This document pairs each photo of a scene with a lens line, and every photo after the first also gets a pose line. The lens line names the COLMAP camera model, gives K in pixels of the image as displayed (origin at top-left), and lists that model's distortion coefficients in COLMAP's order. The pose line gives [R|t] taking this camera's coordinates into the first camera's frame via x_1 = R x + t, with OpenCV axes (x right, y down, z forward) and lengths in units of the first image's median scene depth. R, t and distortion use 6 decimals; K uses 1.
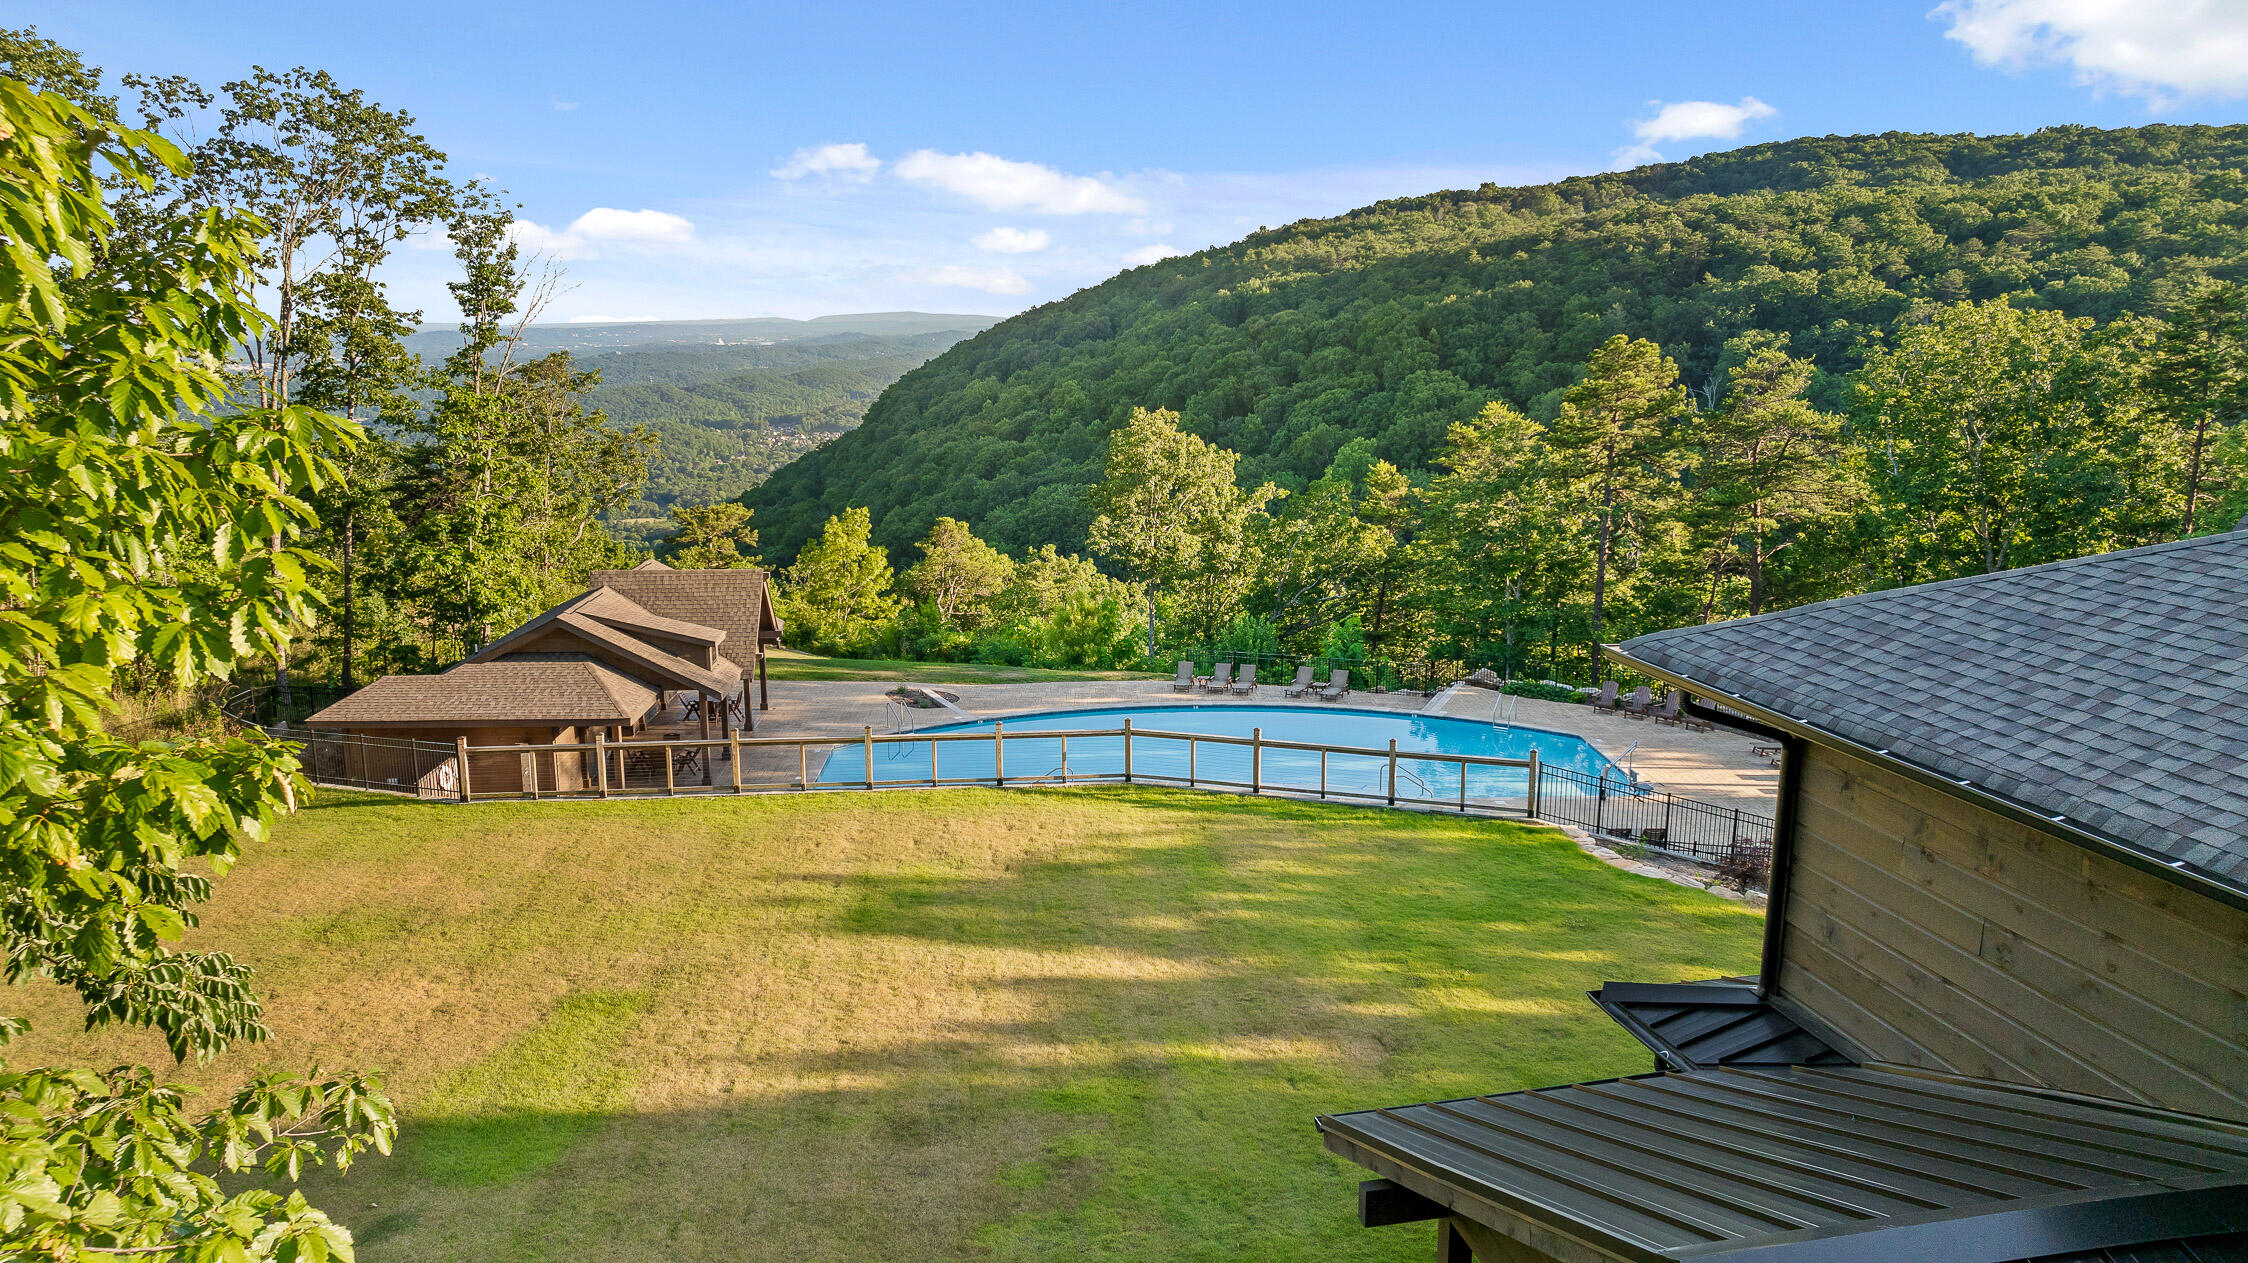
lens RADIAL K [[1600.5, 0, 1124.0], [0, 1600.5, 631.5], [0, 0, 1]] dist [-0.000091, 0.004118]
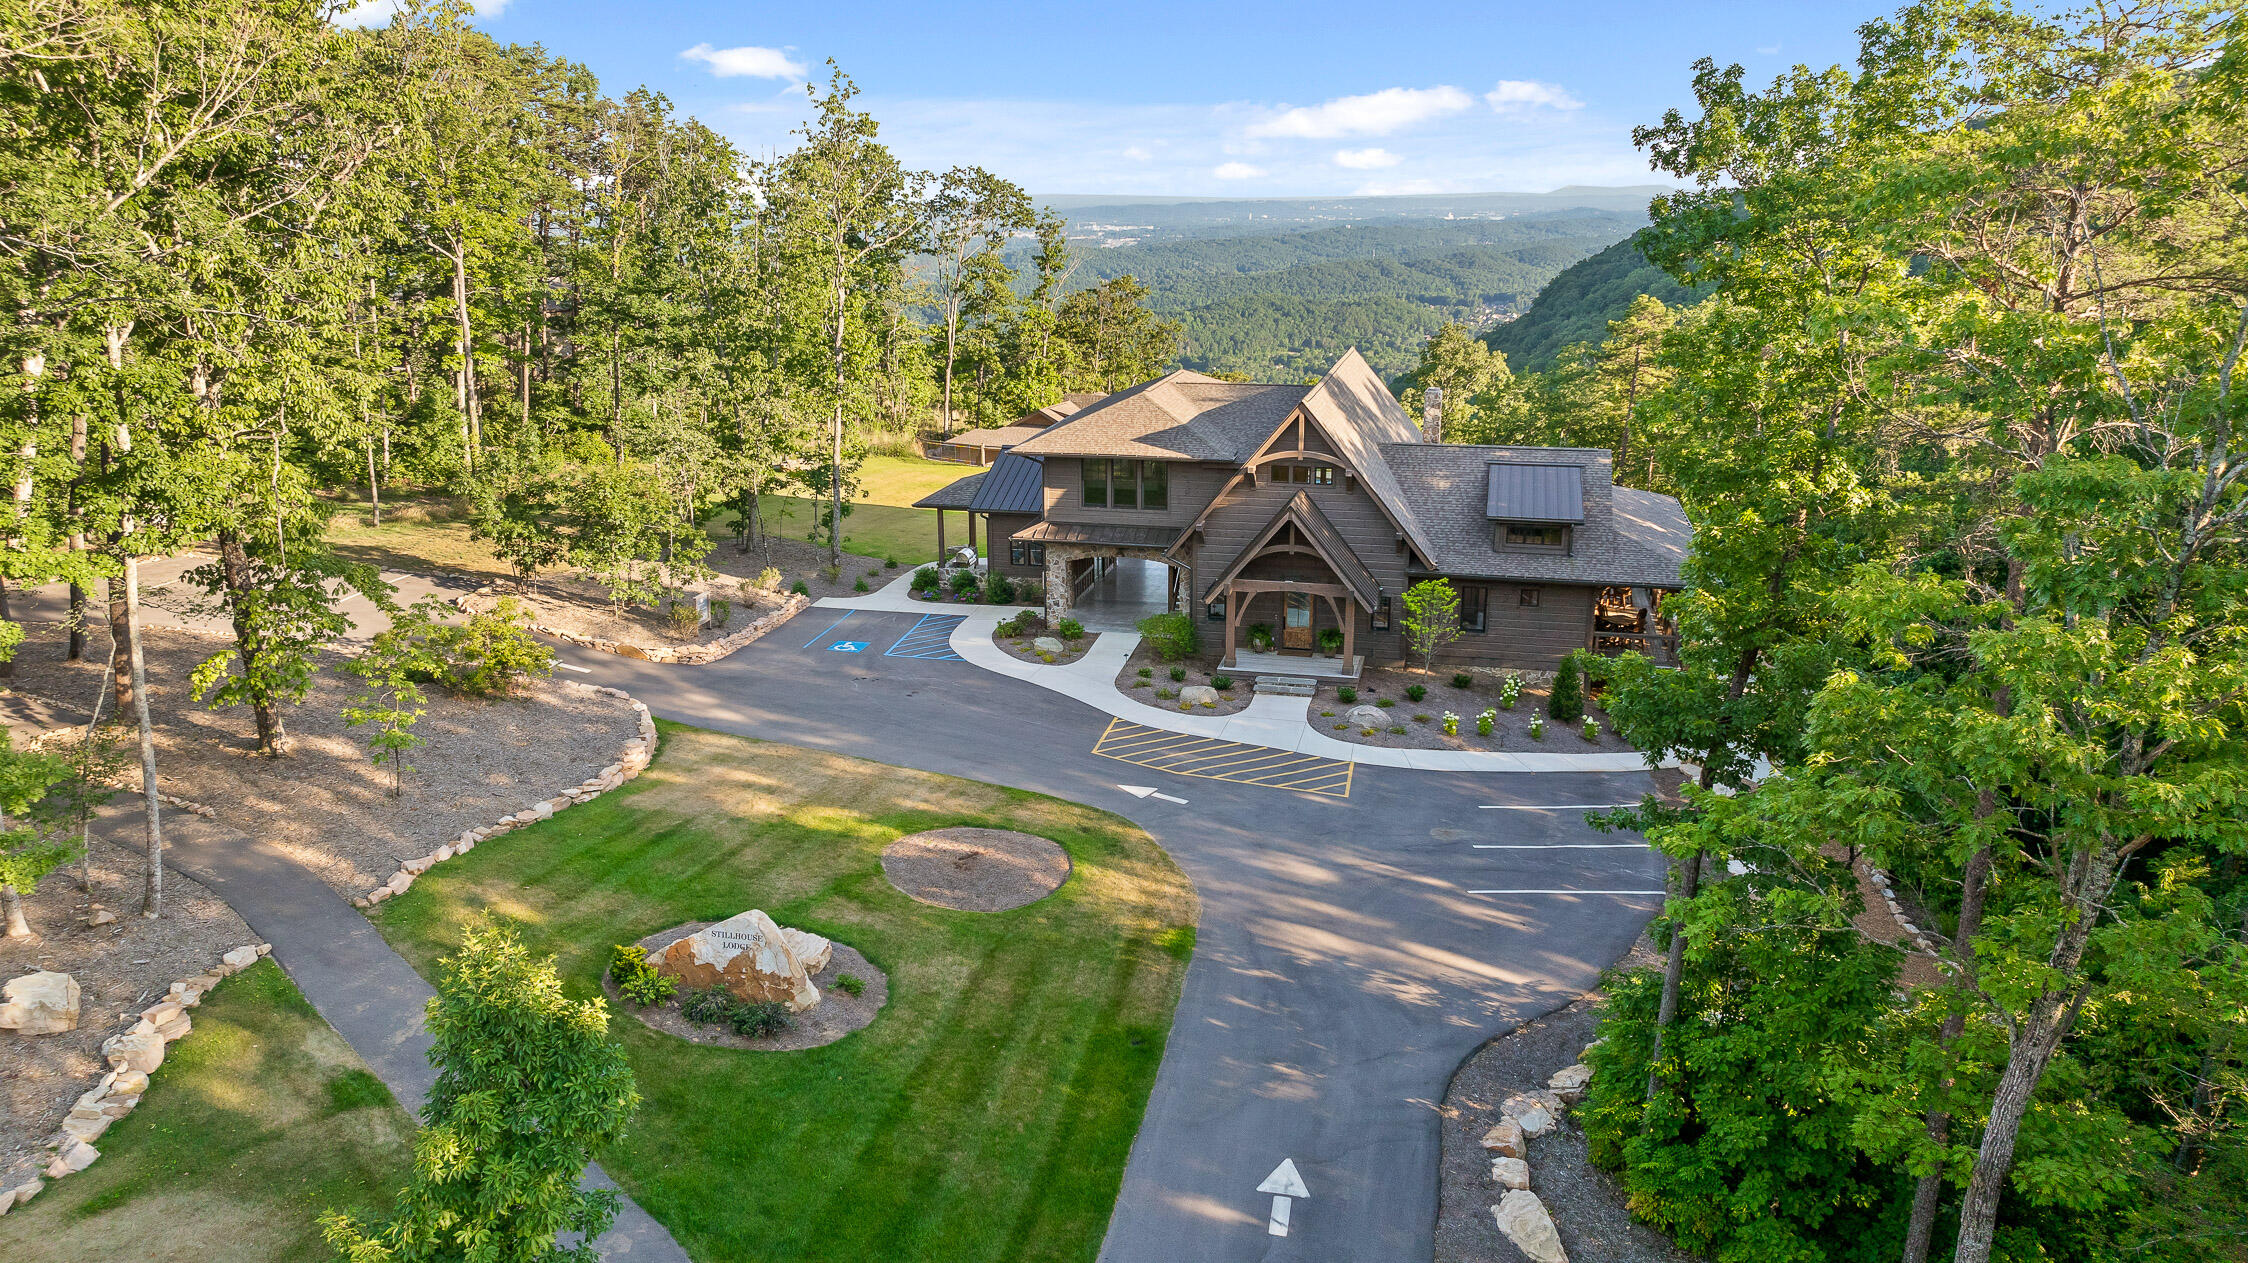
lens RADIAL K [[1600.5, 0, 1124.0], [0, 1600.5, 631.5], [0, 0, 1]] dist [-0.000091, 0.004118]
pose [[0.904843, 0.117742, -0.409141, 0.048993], [-0.086755, 0.991826, 0.093562, 0.005328], [0.416813, -0.049164, 0.907662, -0.071580]]
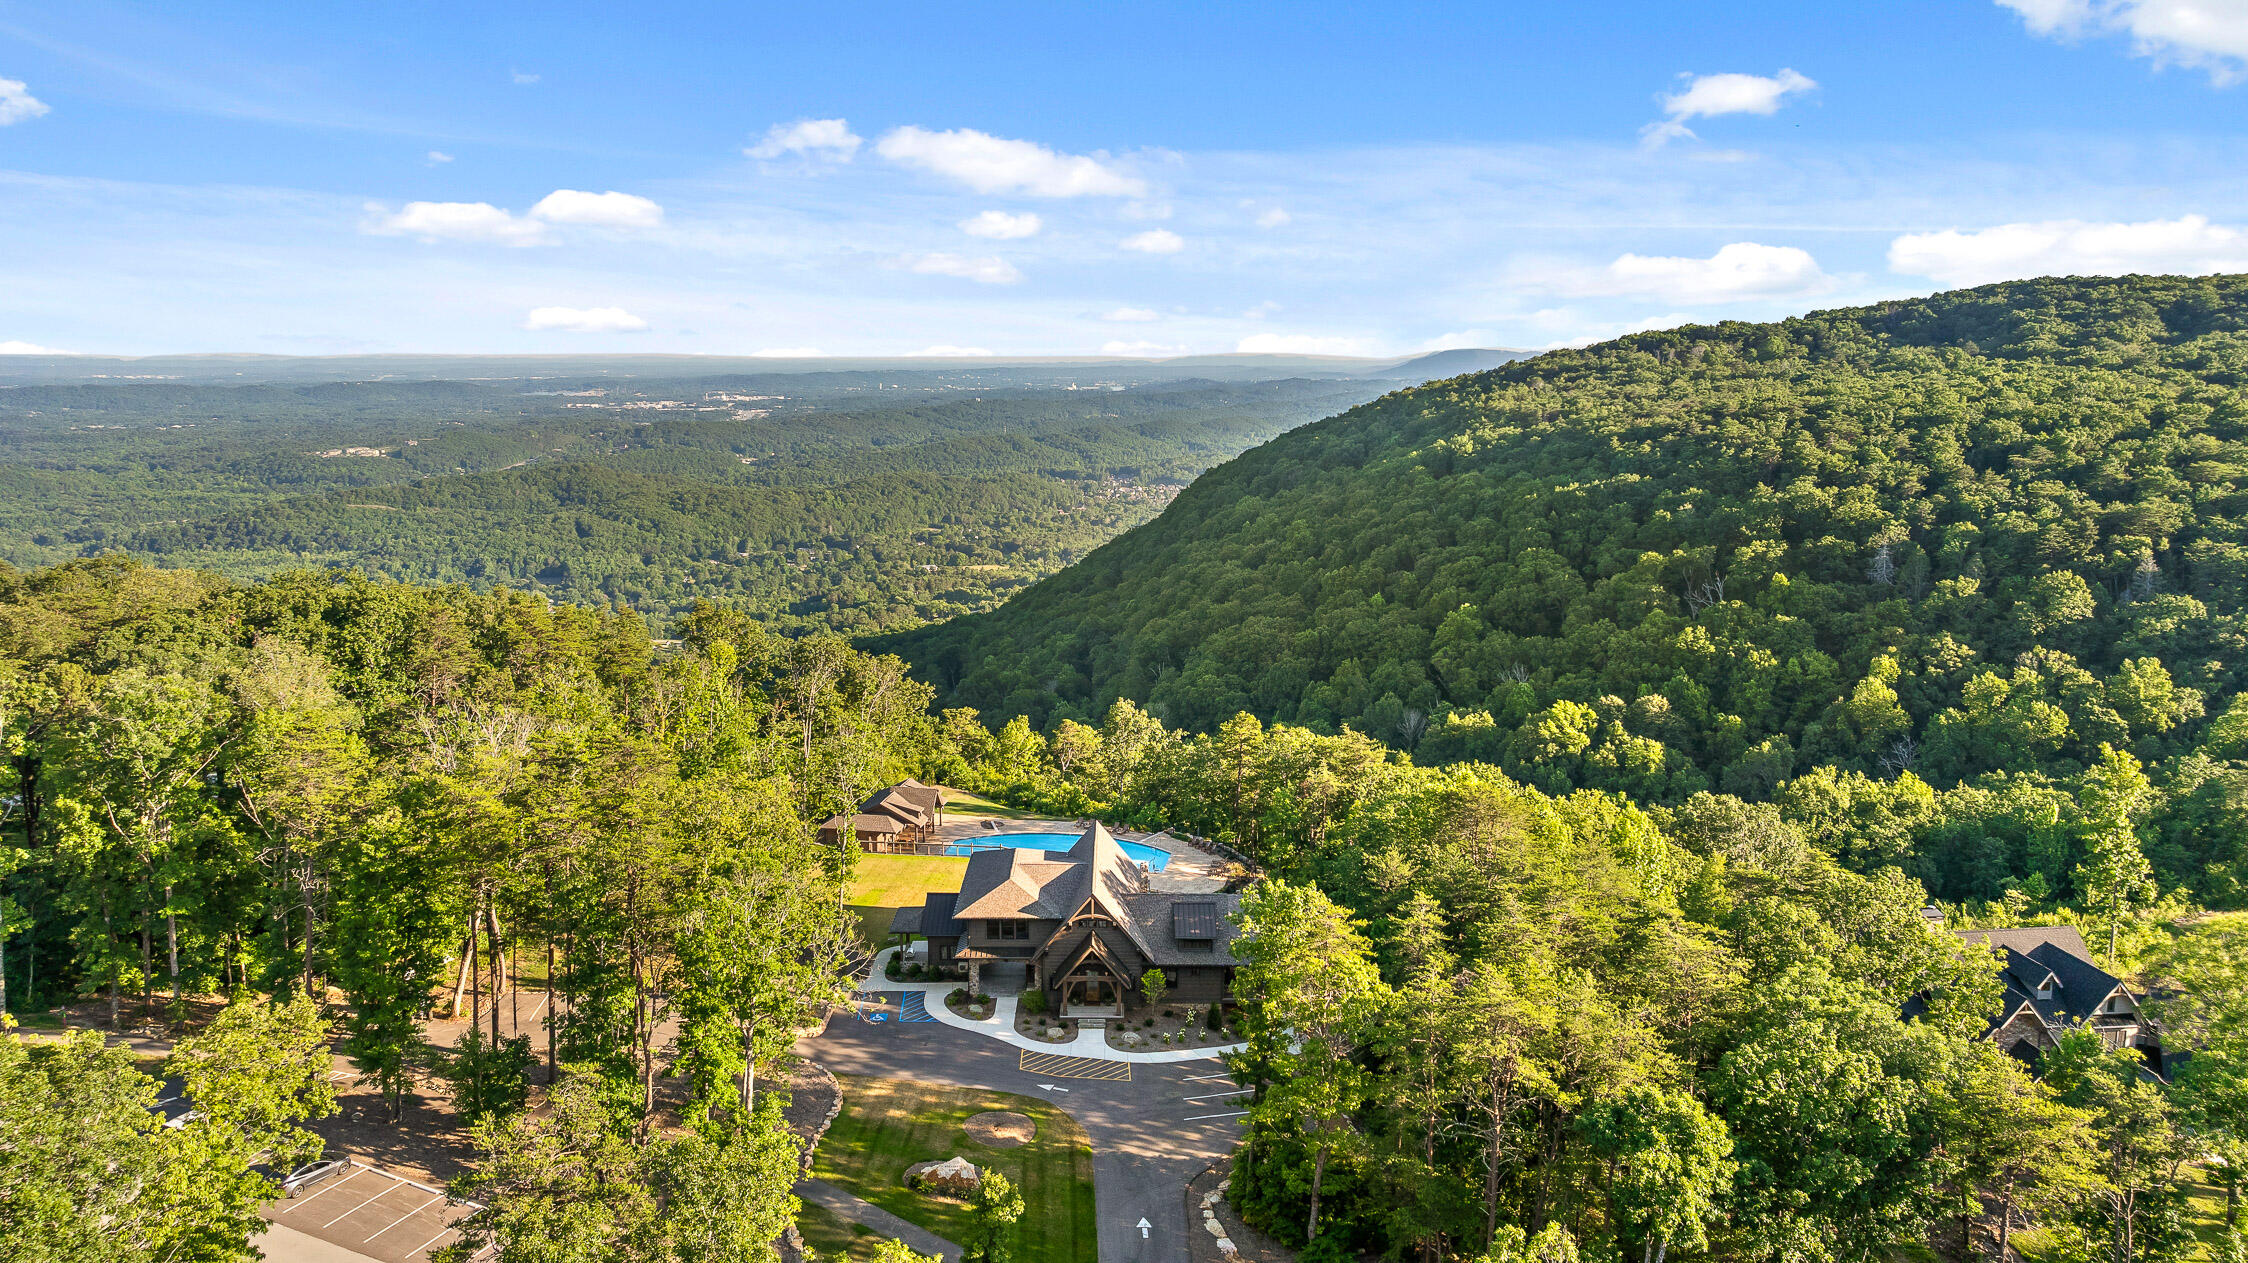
lens RADIAL K [[1600.5, 0, 1124.0], [0, 1600.5, 631.5], [0, 0, 1]] dist [-0.000091, 0.004118]
pose [[0.977248, 0.045543, -0.207154, 0.061109], [-0.050984, 0.998479, -0.021003, -0.022805], [0.205882, 0.031087, 0.978083, -0.162498]]
